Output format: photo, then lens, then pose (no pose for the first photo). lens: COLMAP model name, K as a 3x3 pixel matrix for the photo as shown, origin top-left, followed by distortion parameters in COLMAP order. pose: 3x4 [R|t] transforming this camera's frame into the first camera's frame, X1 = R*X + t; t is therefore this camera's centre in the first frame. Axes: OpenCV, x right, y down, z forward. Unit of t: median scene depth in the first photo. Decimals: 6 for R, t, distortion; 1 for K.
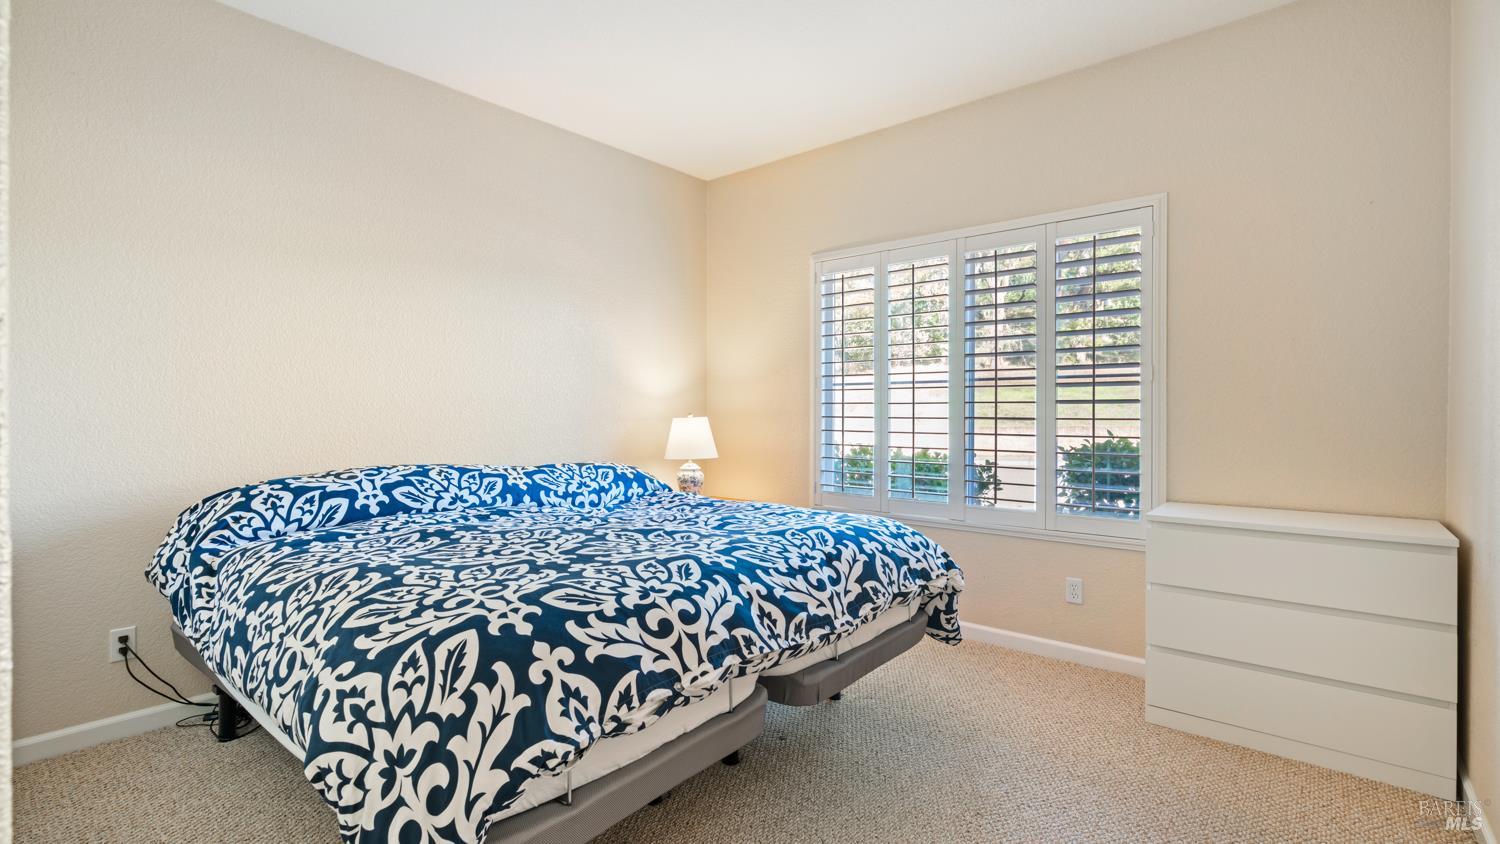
lens RADIAL K [[679.4, 0, 743.5], [0, 679.4, 426.6], [0, 0, 1]] dist [-0.008253, 0.004361]
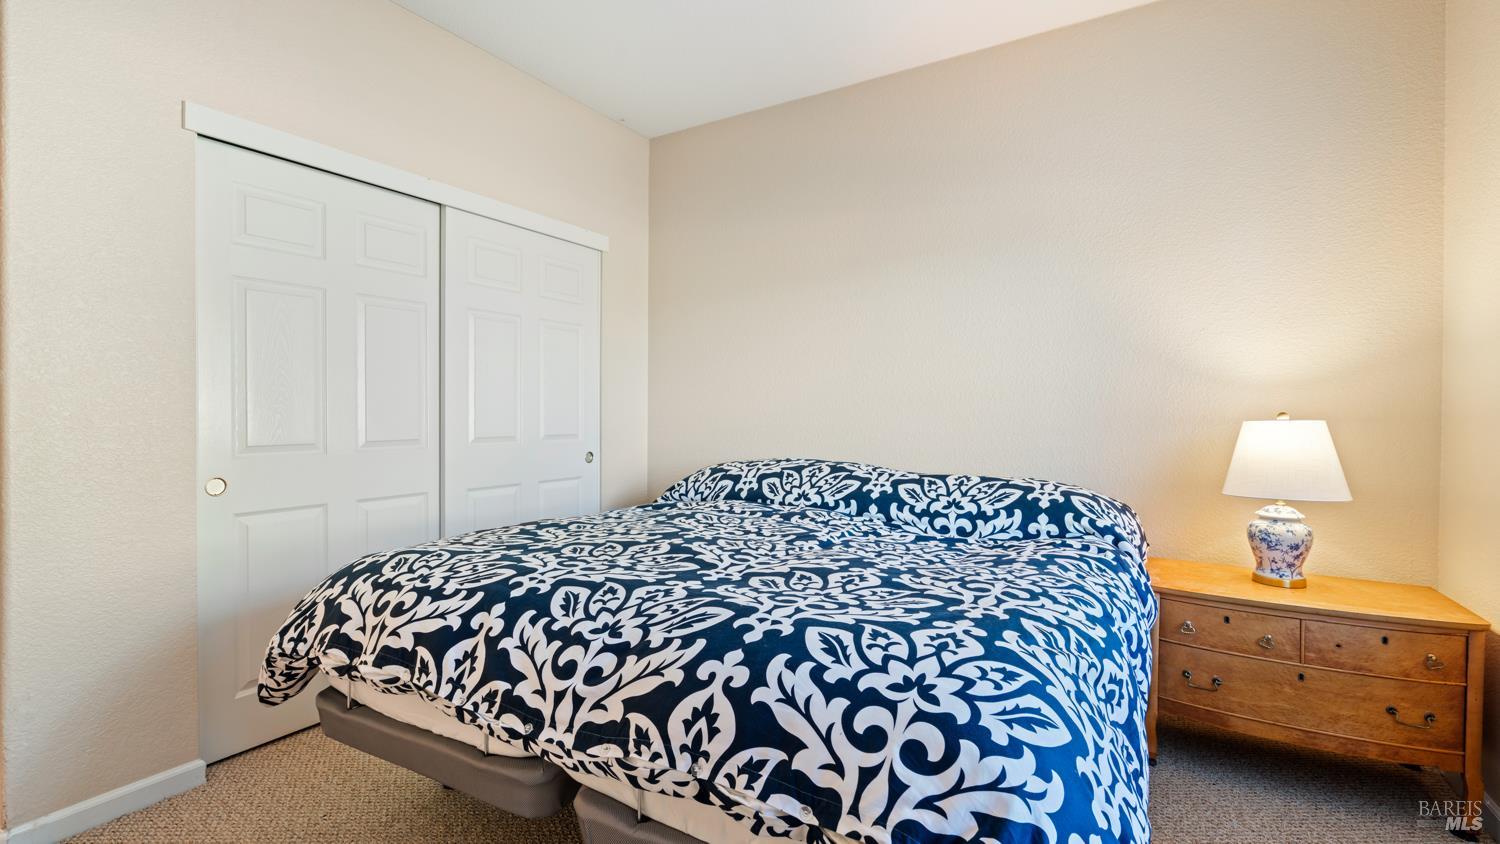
lens RADIAL K [[679.4, 0, 744.9], [0, 679.4, 408.7], [0, 0, 1]] dist [-0.008253, 0.004361]
pose [[0.154604, -0.001587, -0.987975, 0.670789], [-0.017274, 0.999842, -0.004309, -0.021611], [0.987825, 0.017733, 0.154552, 0.886705]]
